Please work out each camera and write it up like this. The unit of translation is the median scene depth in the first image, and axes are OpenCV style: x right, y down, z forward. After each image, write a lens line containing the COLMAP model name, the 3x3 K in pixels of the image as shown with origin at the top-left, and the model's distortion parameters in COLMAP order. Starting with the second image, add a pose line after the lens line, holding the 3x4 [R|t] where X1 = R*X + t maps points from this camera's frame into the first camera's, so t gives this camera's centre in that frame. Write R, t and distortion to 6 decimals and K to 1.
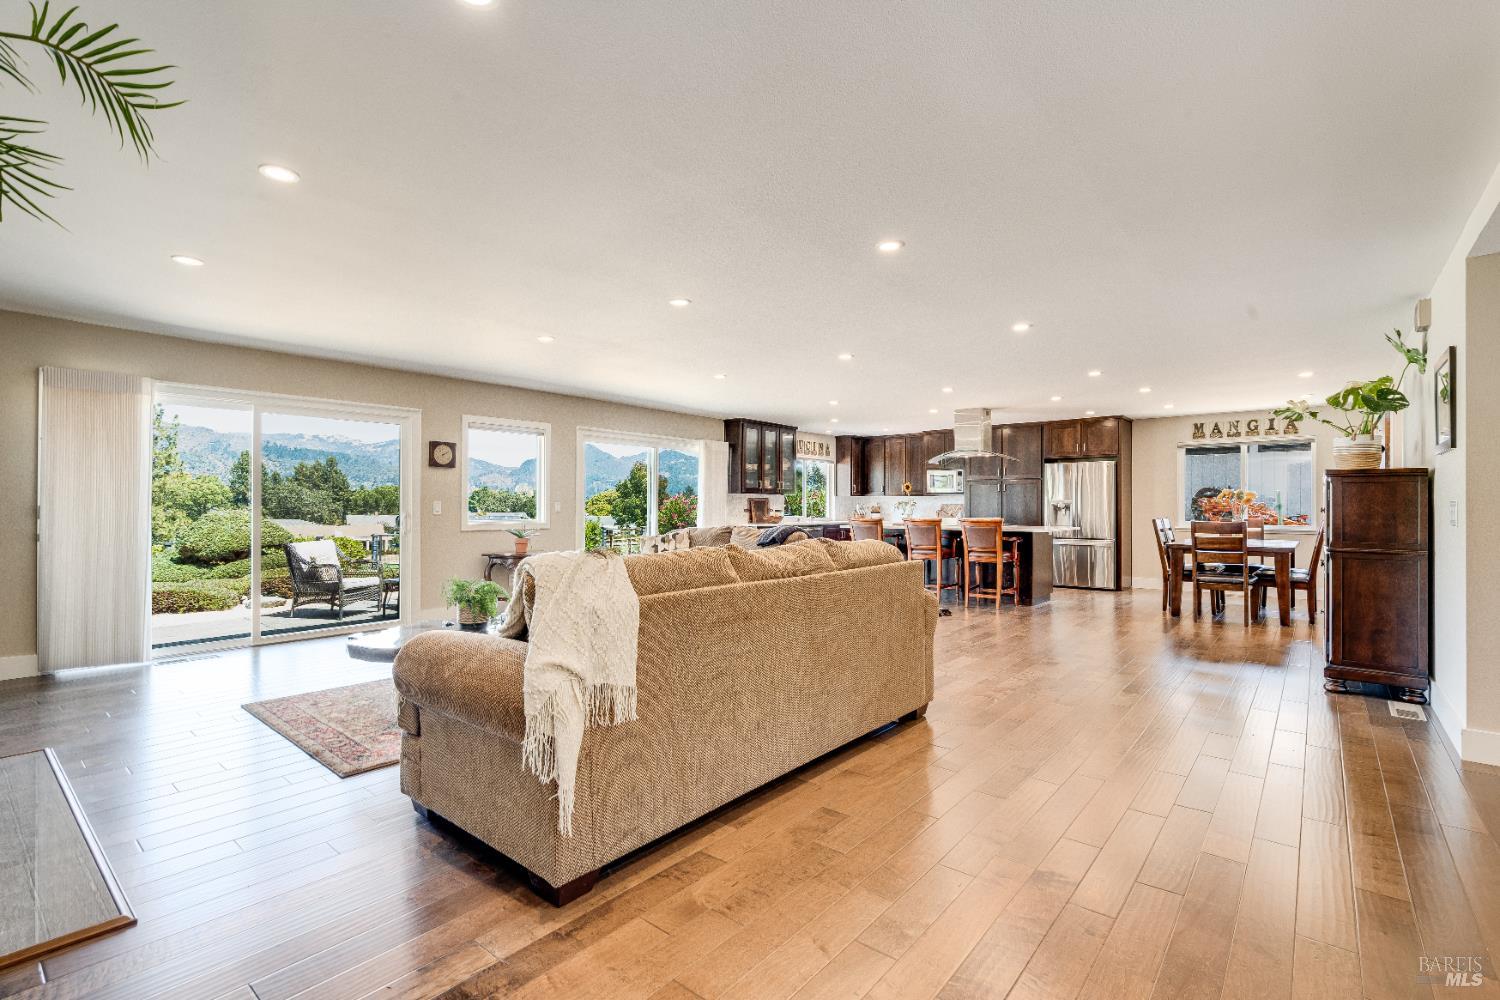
lens RADIAL K [[683.9, 0, 756.6], [0, 683.9, 501.6], [0, 0, 1]] dist [-0.000152, 0.000806]
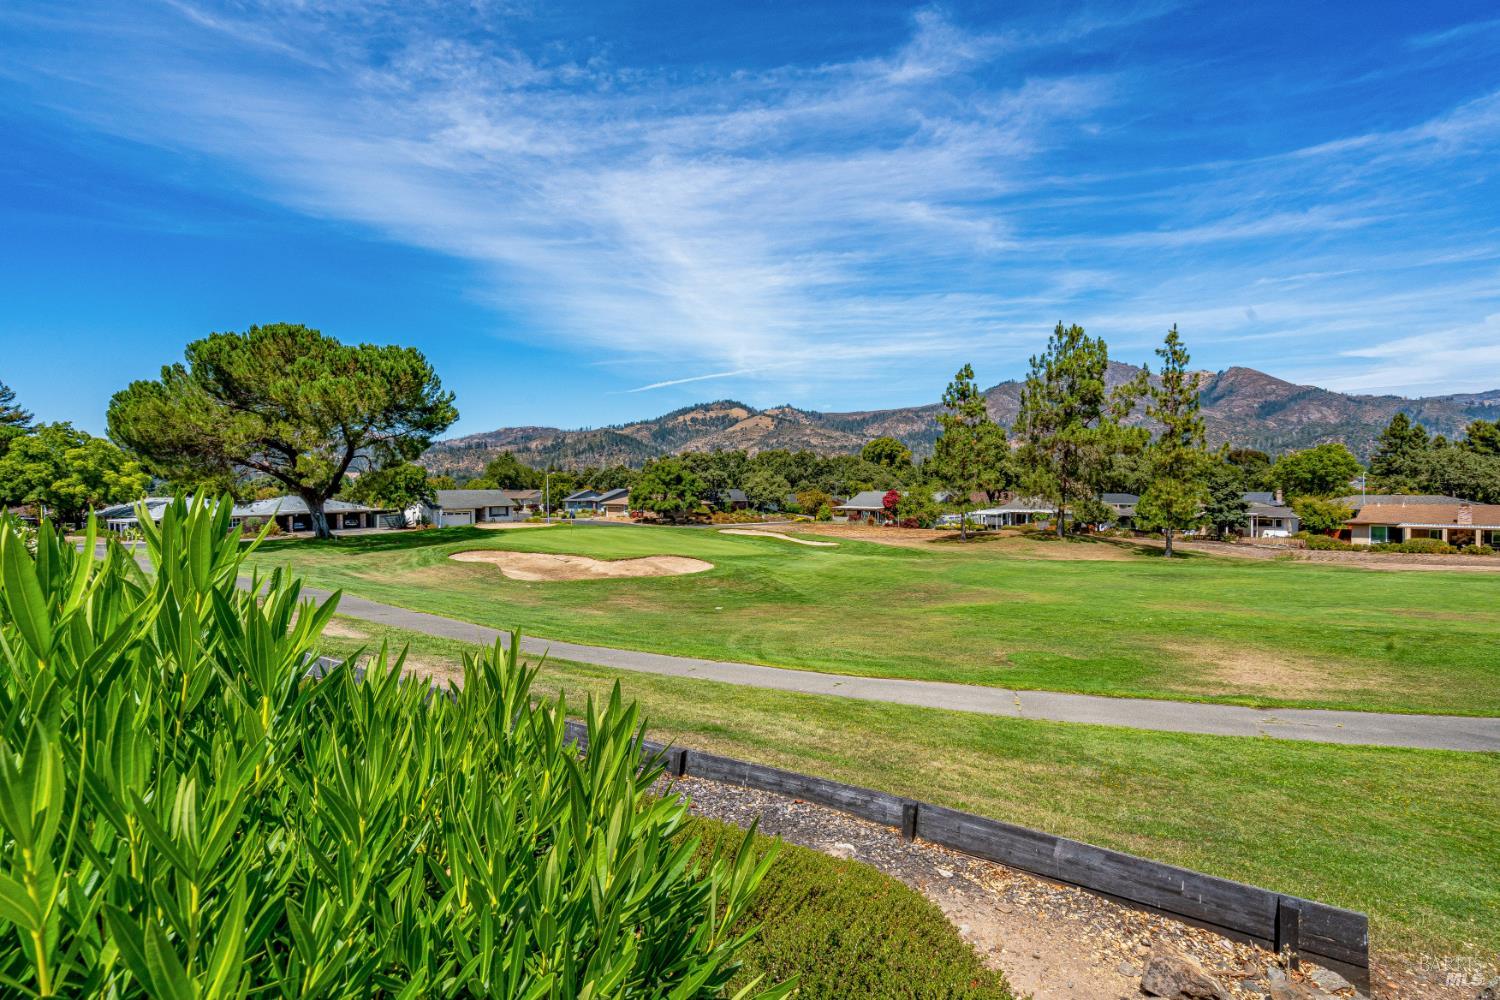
lens RADIAL K [[683.9, 0, 756.6], [0, 683.9, 501.6], [0, 0, 1]] dist [-0.000152, 0.000806]
pose [[0.141645, 0.020159, -0.989712, -0.456798], [0.017011, 0.999595, 0.022795, 0.036308], [0.989771, -0.020064, 0.141245, 2.157782]]
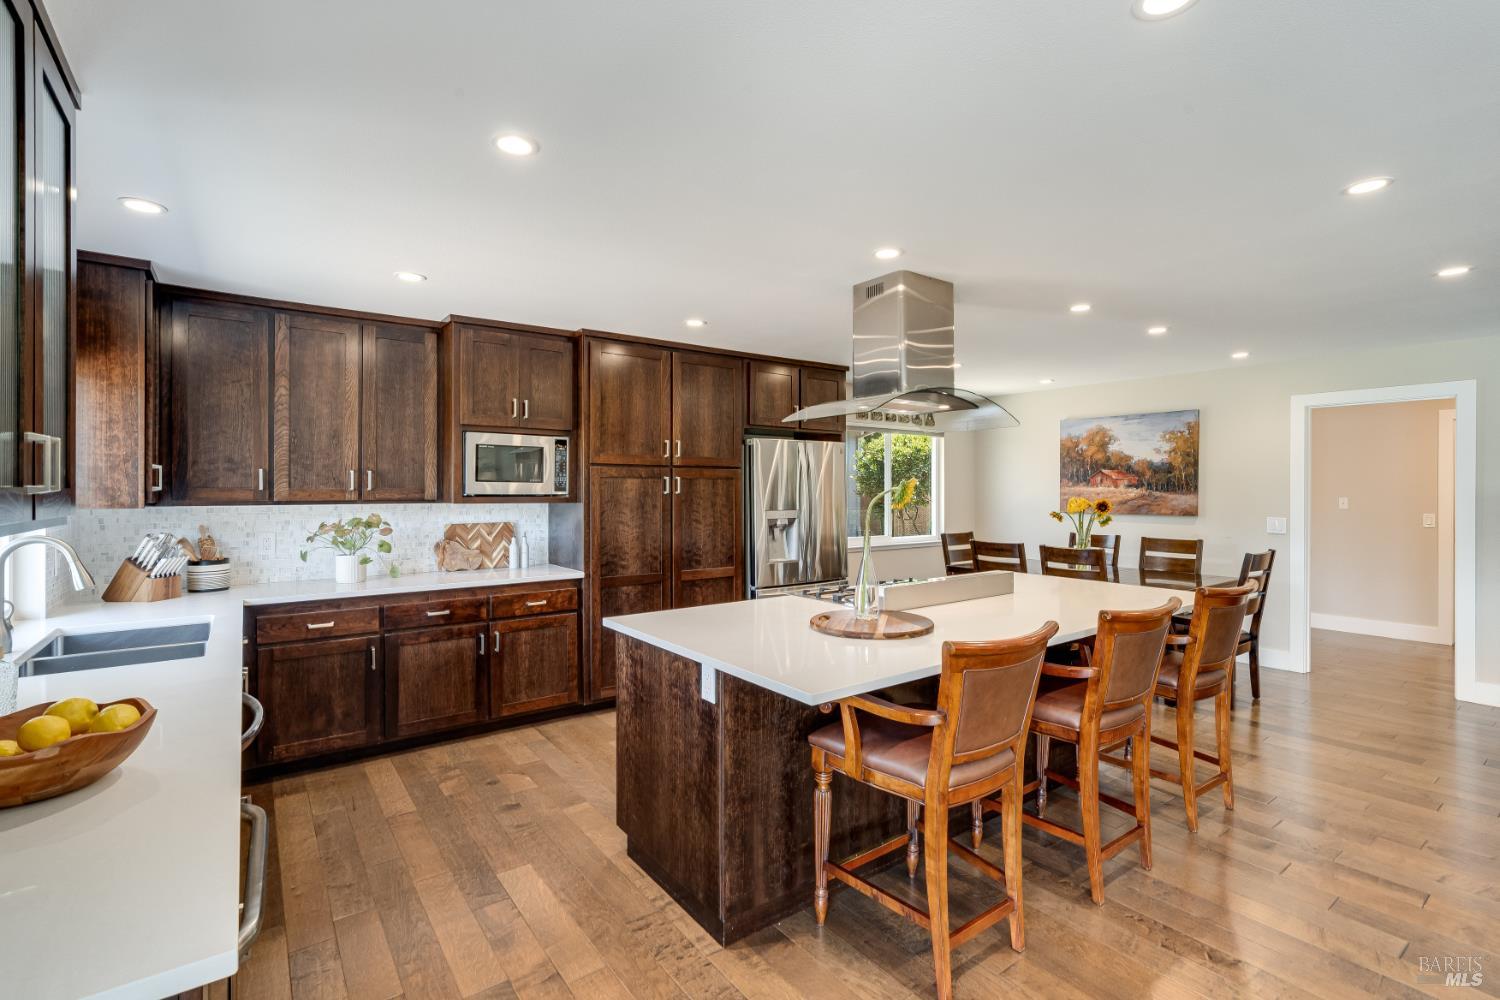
lens RADIAL K [[685.2, 0, 754.8], [0, 685.2, 490.3], [0, 0, 1]] dist [-0.003871, 0.000292]
pose [[0.239897, -0.004451, 0.970788, -0.062782], [-0.006493, 0.999960, 0.006190, -0.022035], [-0.970777, -0.007788, 0.239858, 0.922480]]
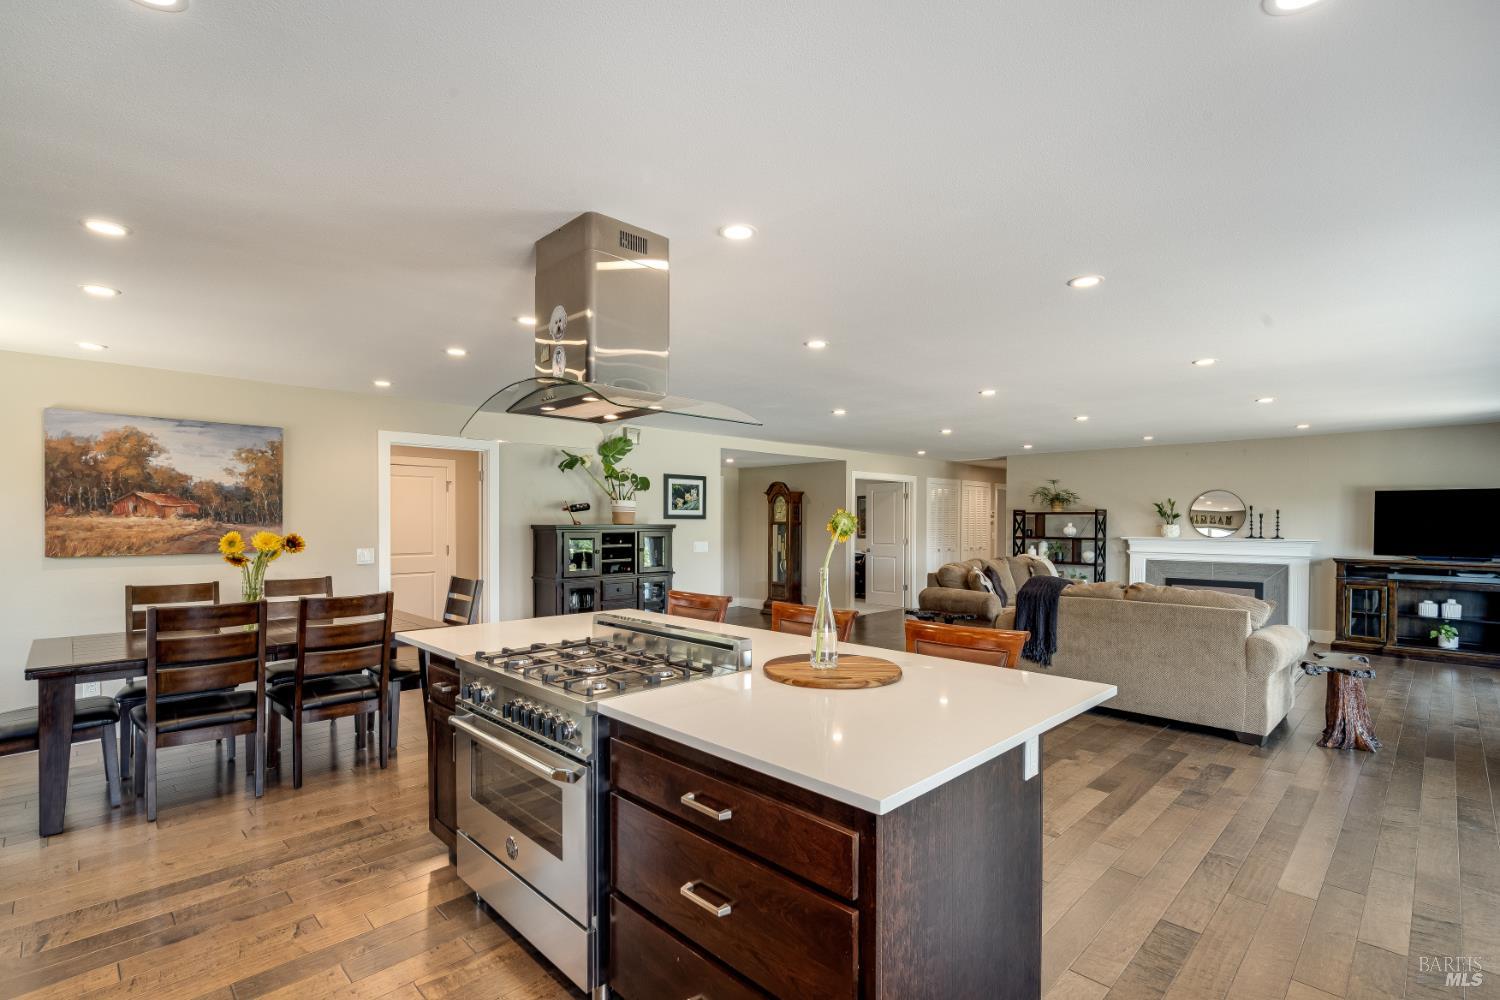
lens RADIAL K [[695.3, 0, 760.3], [0, 695.3, 533.9], [0, 0, 1]] dist [-0.003818, 0.000581]
pose [[-0.995760, -0.005263, 0.091843, 0.208695], [-0.004324, 0.999936, 0.010411, -0.018546], [-0.091892, 0.009970, -0.995719, 1.184971]]
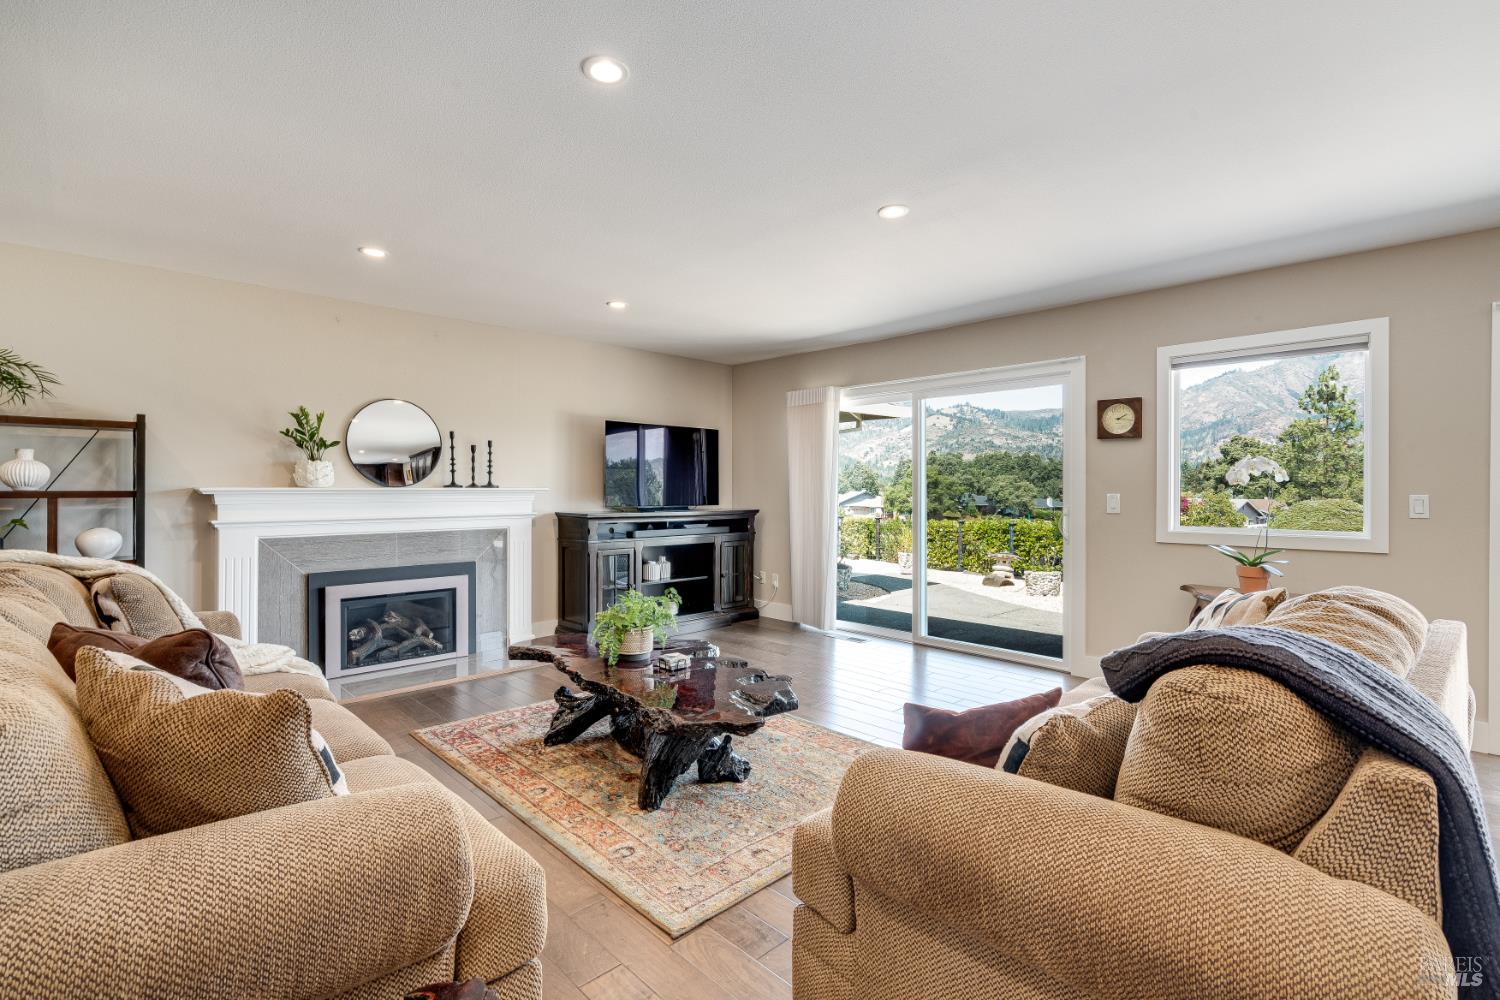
lens RADIAL K [[695.7, 0, 746.4], [0, 695.7, 485.0], [0, 0, 1]] dist [-0.000020, 0.000235]
pose [[-0.113484, -0.006091, -0.993521, 0.155895], [0.005276, 0.999963, -0.006733, -0.003562], [0.993526, -0.006006, -0.113448, 0.517049]]
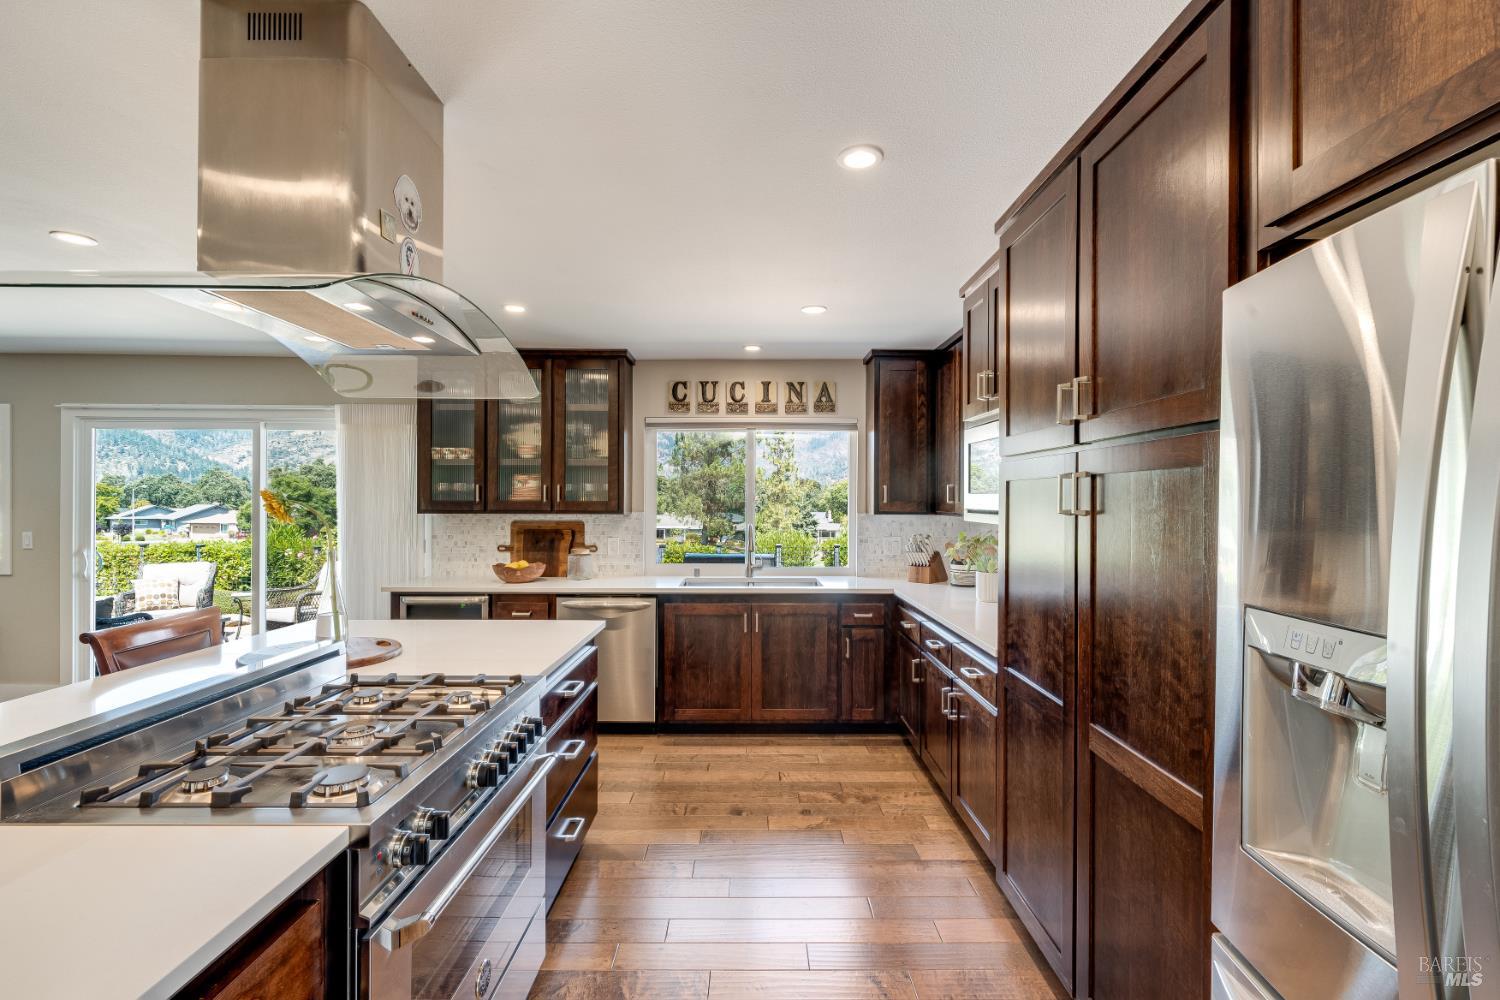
lens RADIAL K [[683.9, 0, 756.6], [0, 683.9, 501.6], [0, 0, 1]] dist [-0.000152, 0.000806]
pose [[0.644245, 0.000289, -0.764819, 0.481329], [0.003799, 0.999986, 0.003578, -0.021063], [0.764810, -0.005210, 0.644235, 0.904844]]
